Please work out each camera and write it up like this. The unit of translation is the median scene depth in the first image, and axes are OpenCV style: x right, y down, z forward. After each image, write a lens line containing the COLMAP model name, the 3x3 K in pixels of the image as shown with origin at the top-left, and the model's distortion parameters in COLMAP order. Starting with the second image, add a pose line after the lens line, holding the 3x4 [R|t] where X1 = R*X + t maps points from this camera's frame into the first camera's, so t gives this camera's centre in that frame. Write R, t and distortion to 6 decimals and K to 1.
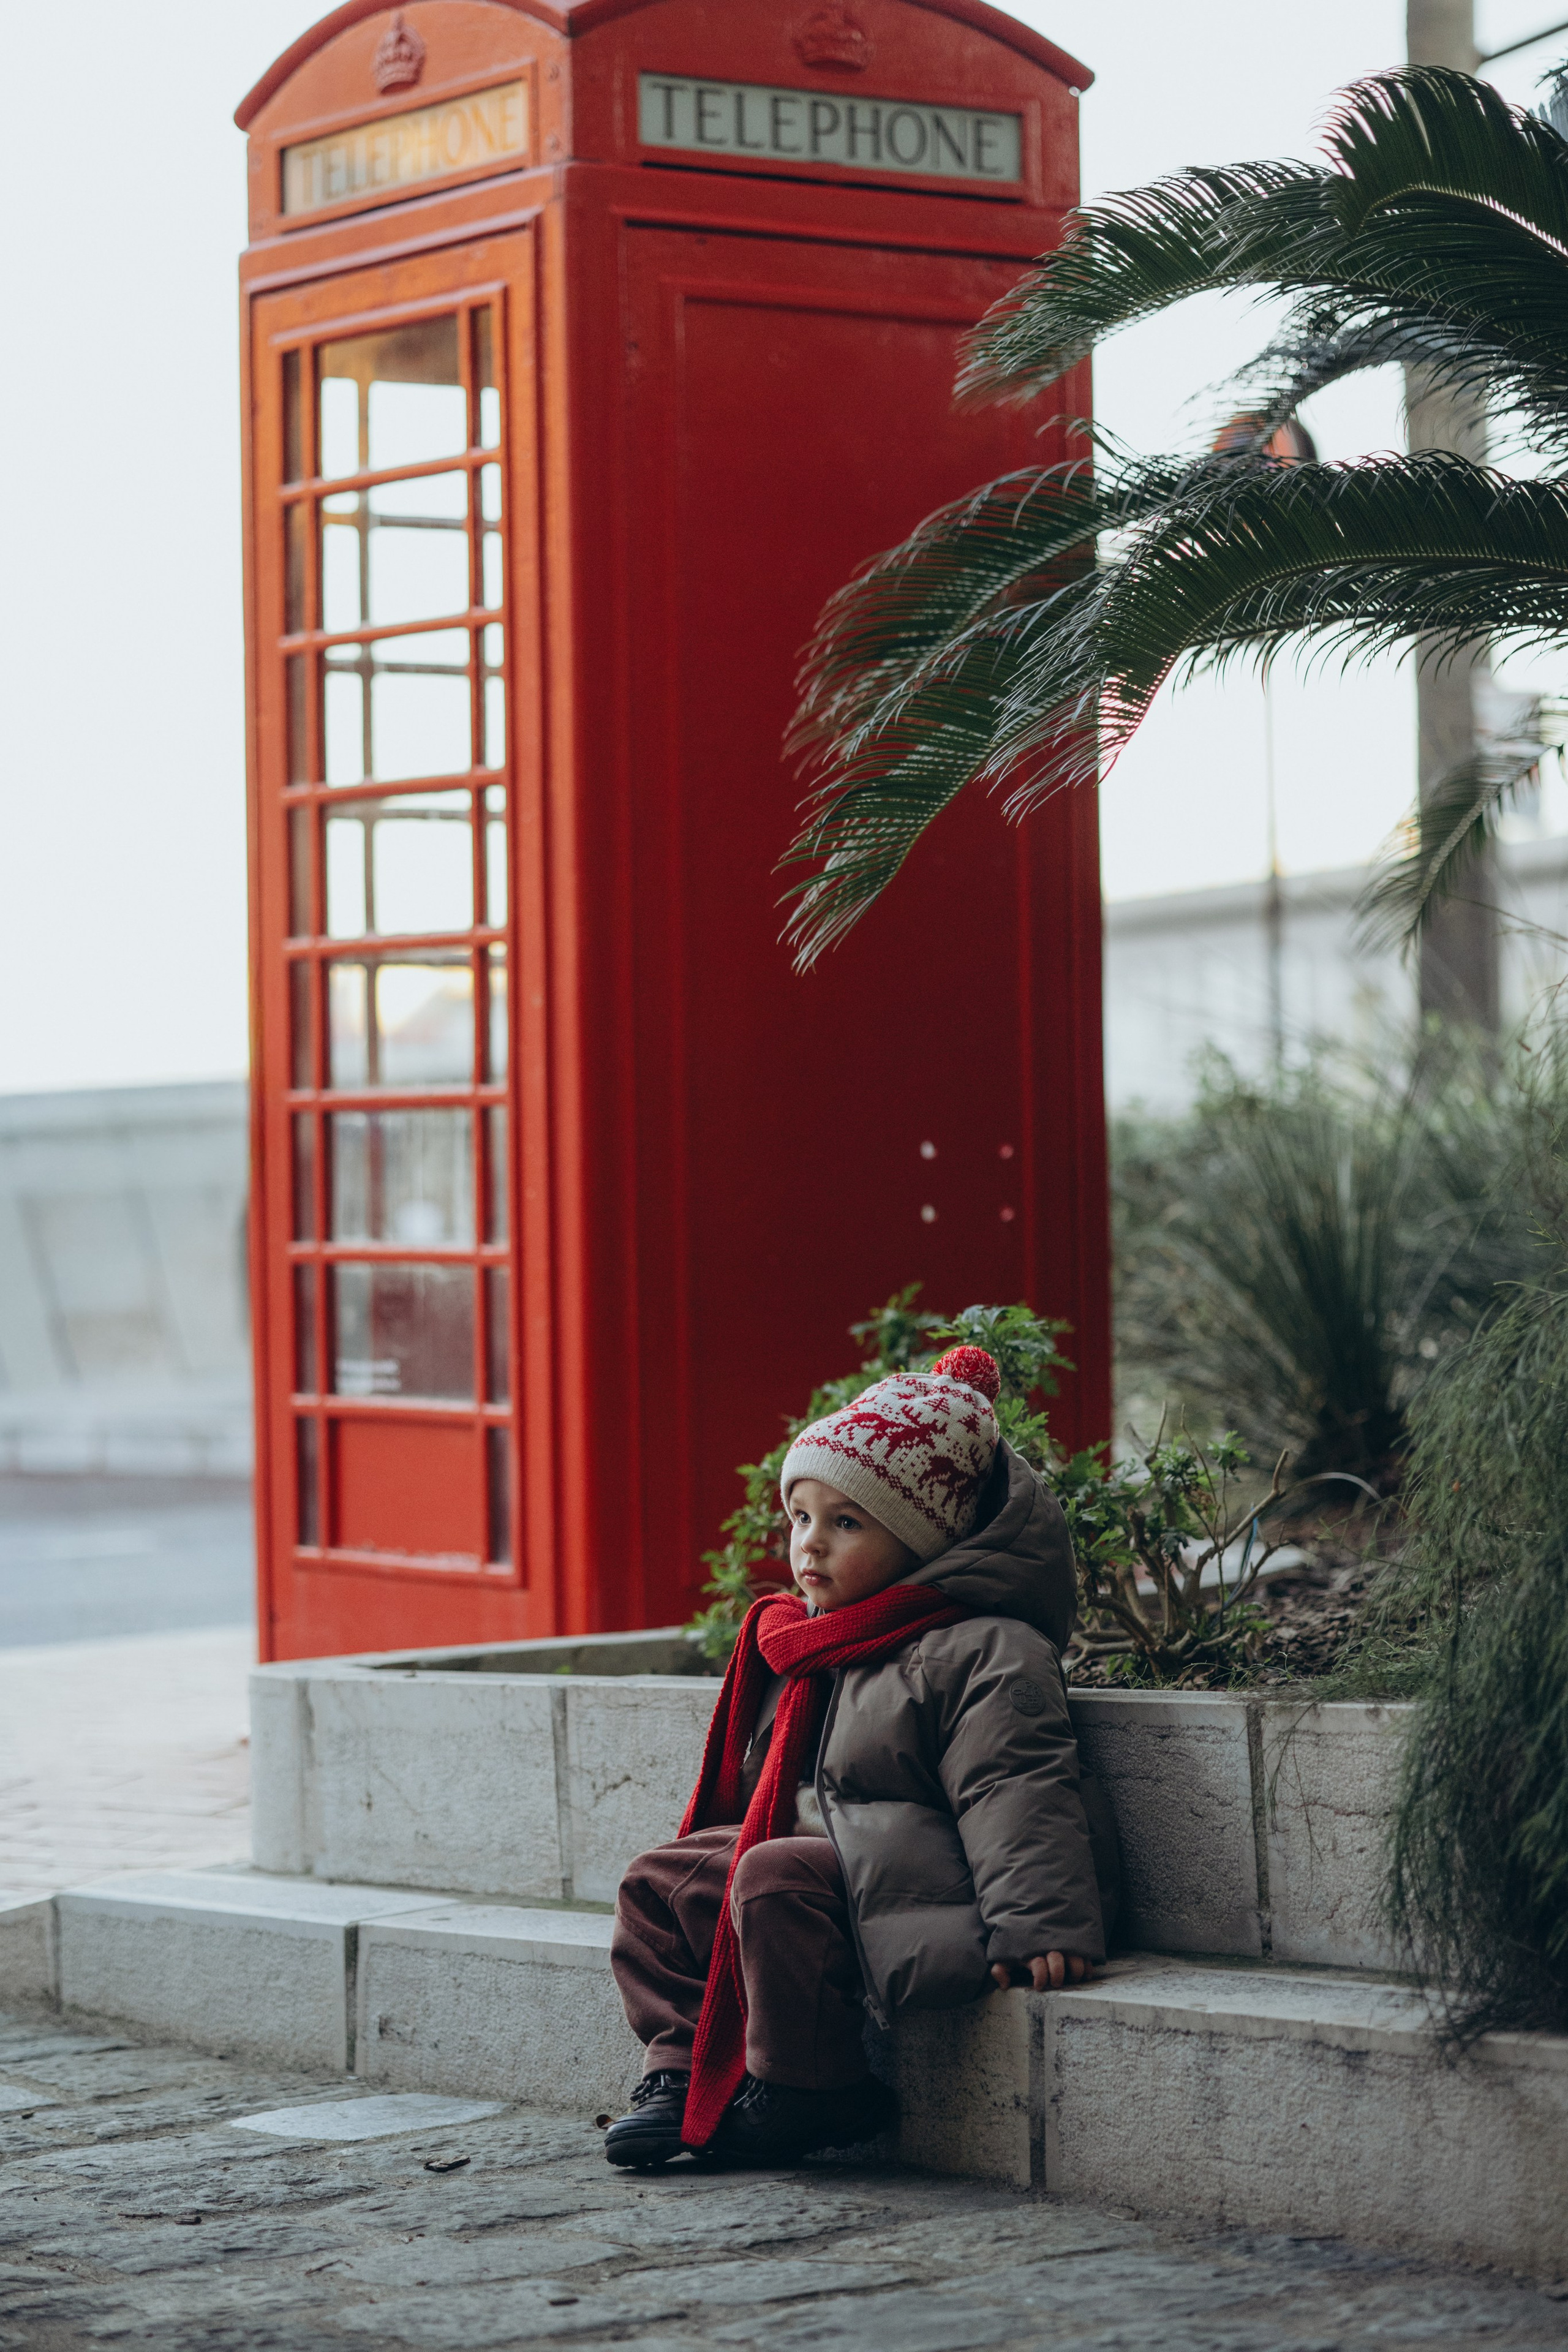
lens RADIAL K [[5905.1, 0, 777.4], [0, 5905.1, 1173.1], [0, 0, 1]] dist [0.168466, 0.000000]
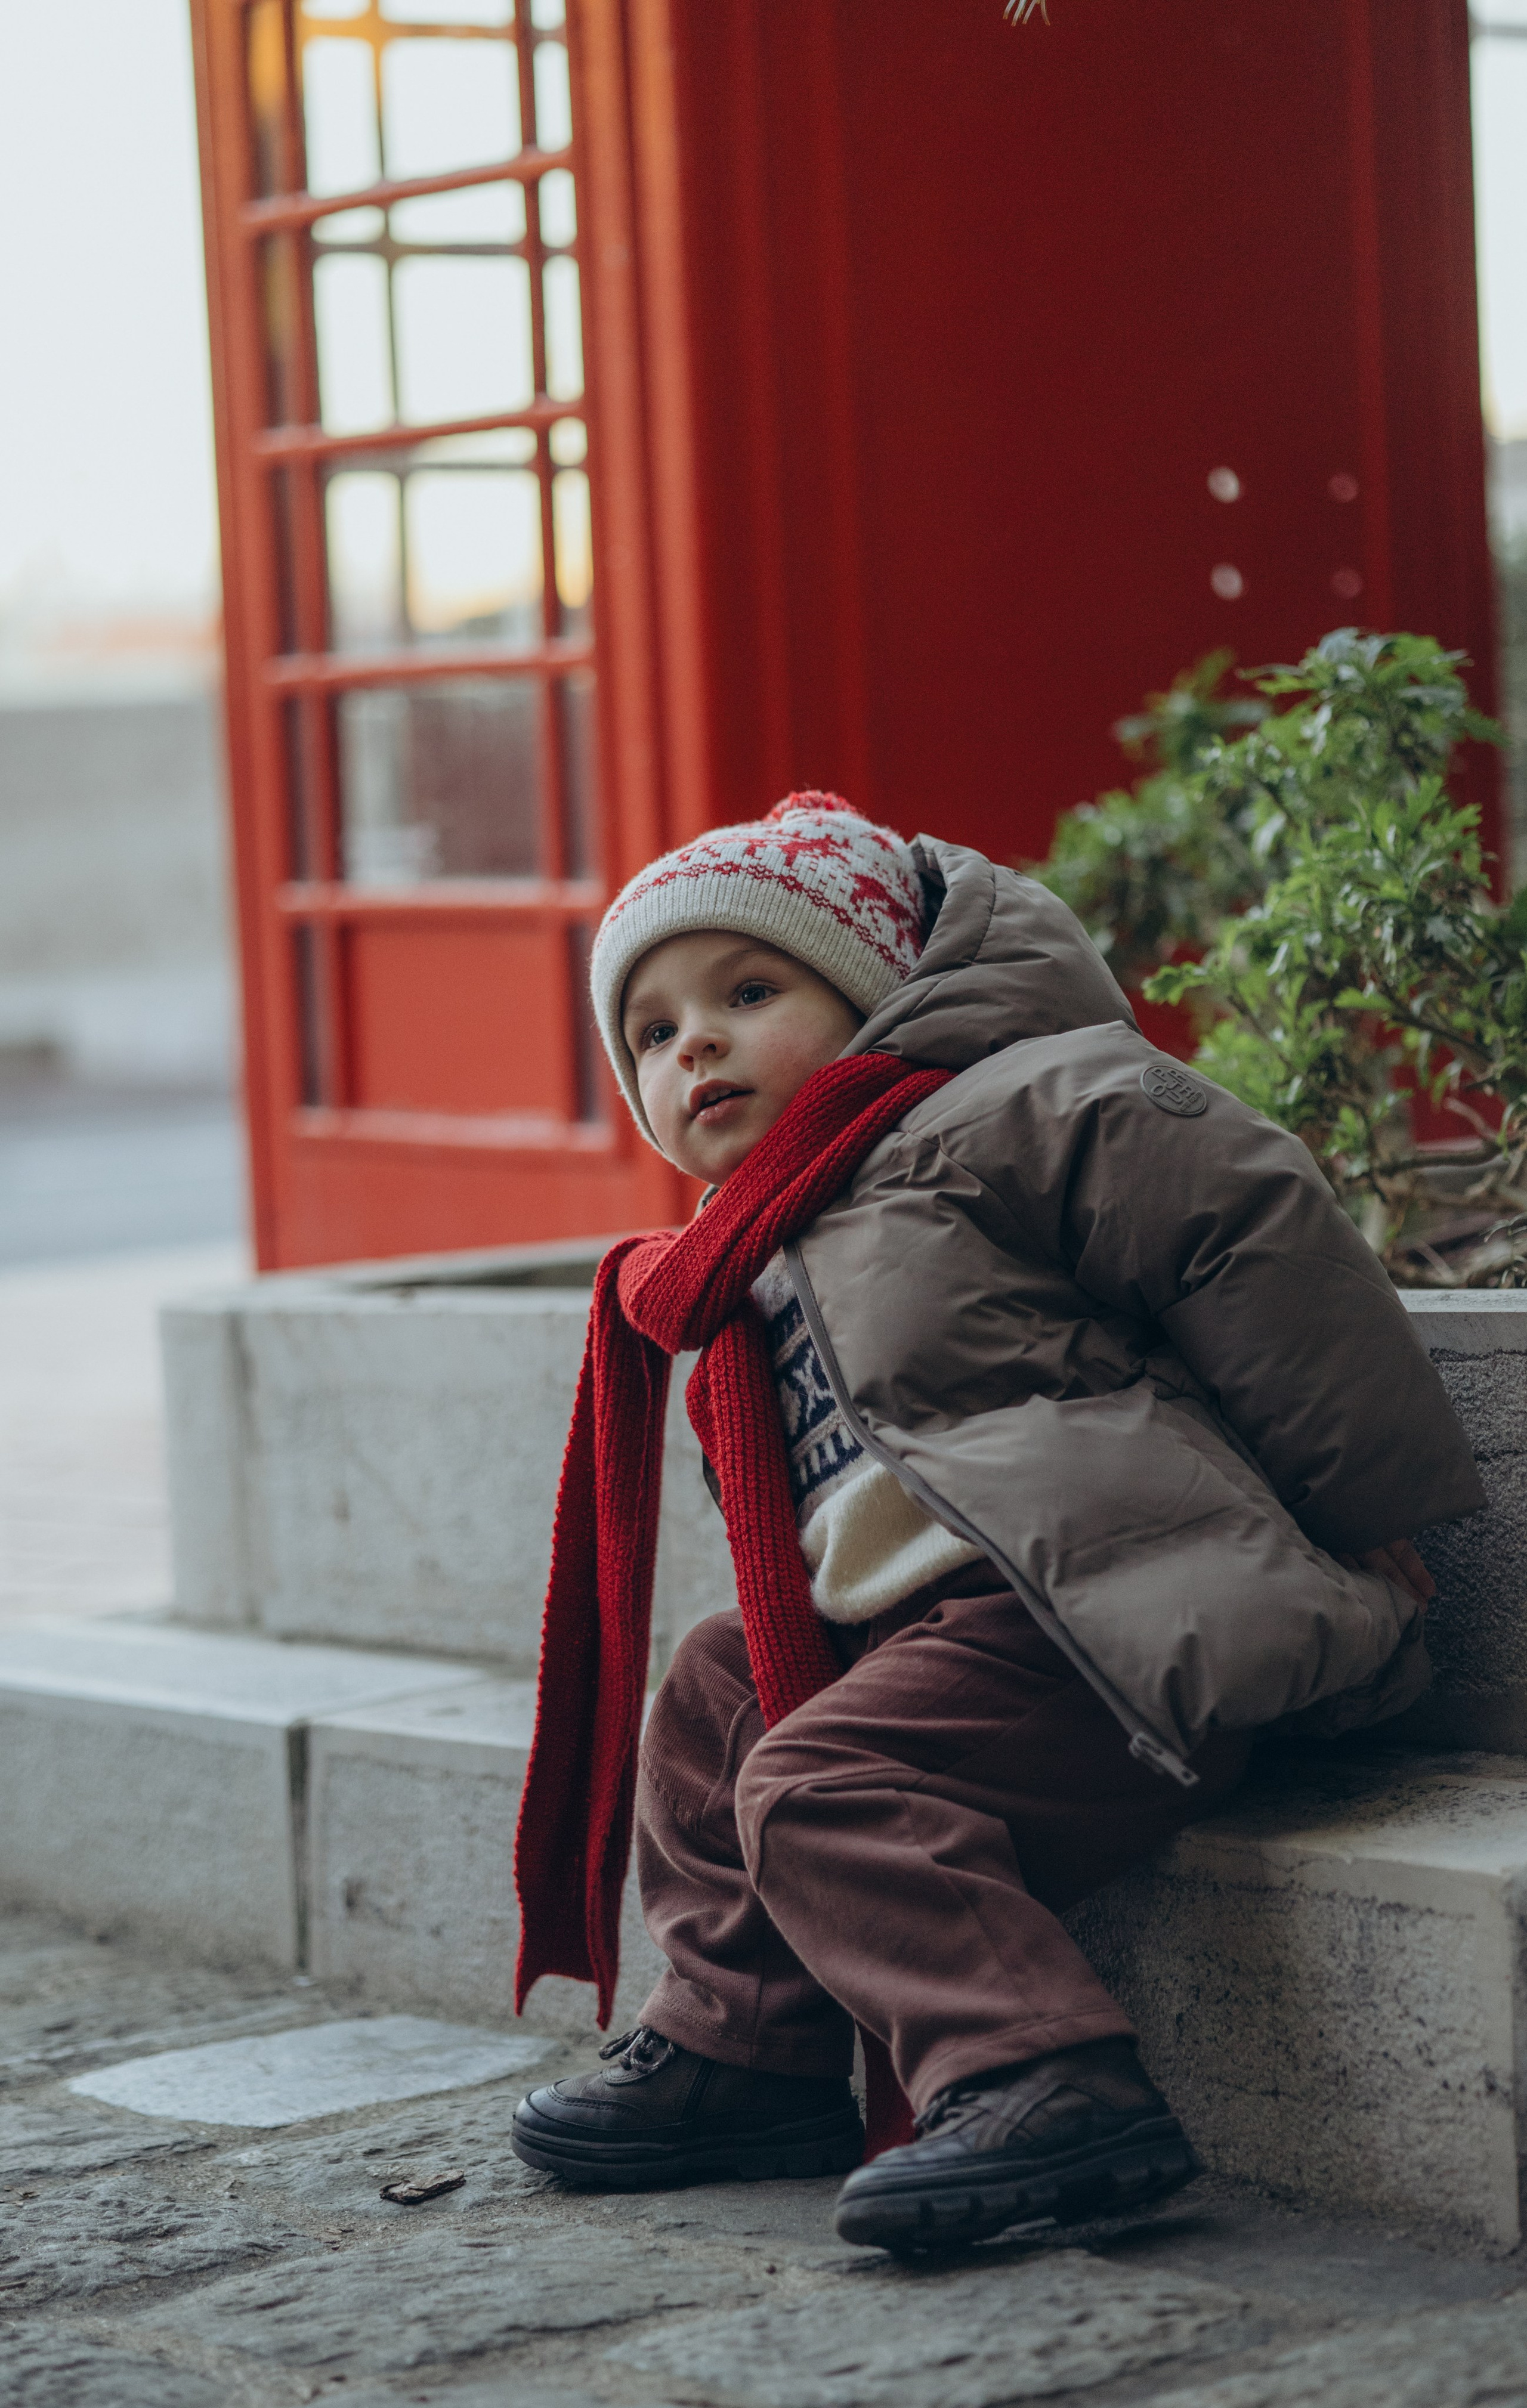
lens RADIAL K [[6458.4, 0, 763.2], [0, 6458.4, 1205.6], [0, 0, 1]] dist [-0.106411, 0.000000]
pose [[0.998873, -0.025228, -0.040210, 0.001277], [0.027991, 0.997175, 0.069710, 0.033195], [0.038338, -0.070757, 0.996757, 0.376463]]
